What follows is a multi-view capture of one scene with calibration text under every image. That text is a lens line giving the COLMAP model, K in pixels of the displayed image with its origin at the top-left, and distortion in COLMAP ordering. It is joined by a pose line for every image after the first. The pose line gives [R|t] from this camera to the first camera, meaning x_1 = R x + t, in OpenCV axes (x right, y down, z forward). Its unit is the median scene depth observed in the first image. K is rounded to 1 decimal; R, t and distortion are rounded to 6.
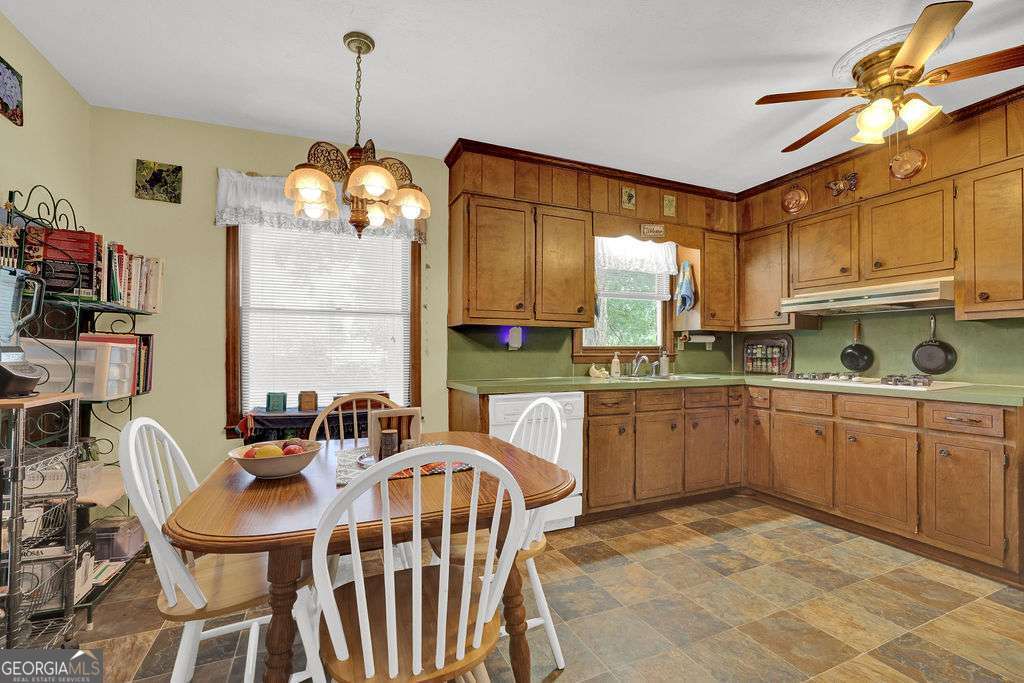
lens RADIAL K [[437.3, 0, 512.4], [0, 437.3, 351.3], [0, 0, 1]] dist [-0.041052, 0.012139]
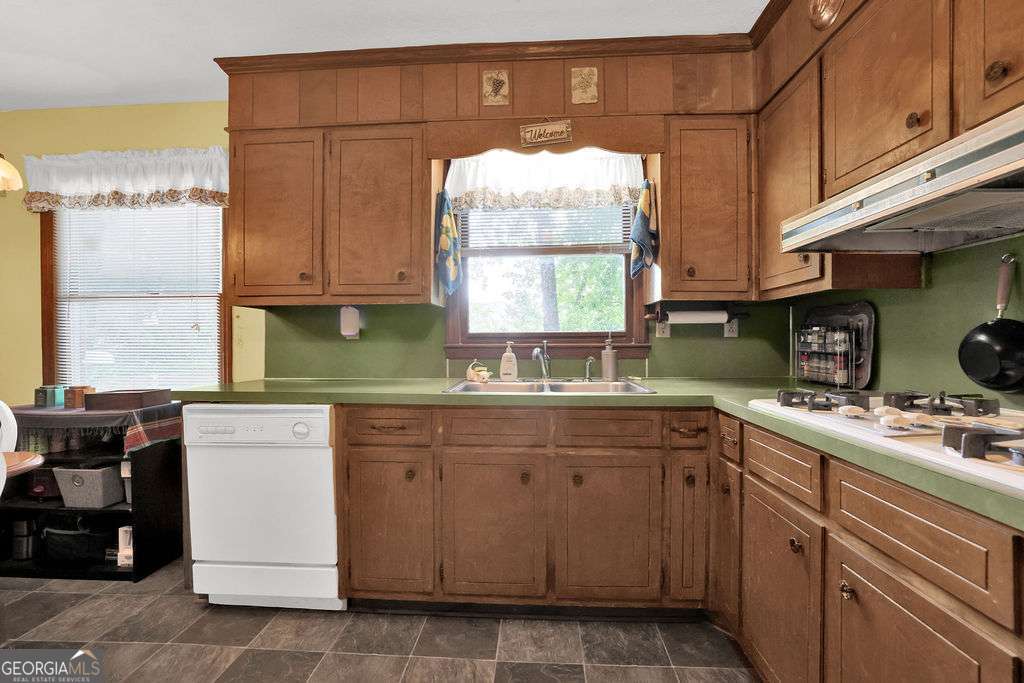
lens RADIAL K [[437.3, 0, 519.5], [0, 437.3, 347.2], [0, 0, 1]] dist [-0.041052, 0.012139]
pose [[0.896905, 0.004539, -0.442199, 0.608207], [0.004113, 0.999818, 0.018605, -0.001791], [0.442203, -0.018506, 0.896724, 0.504011]]
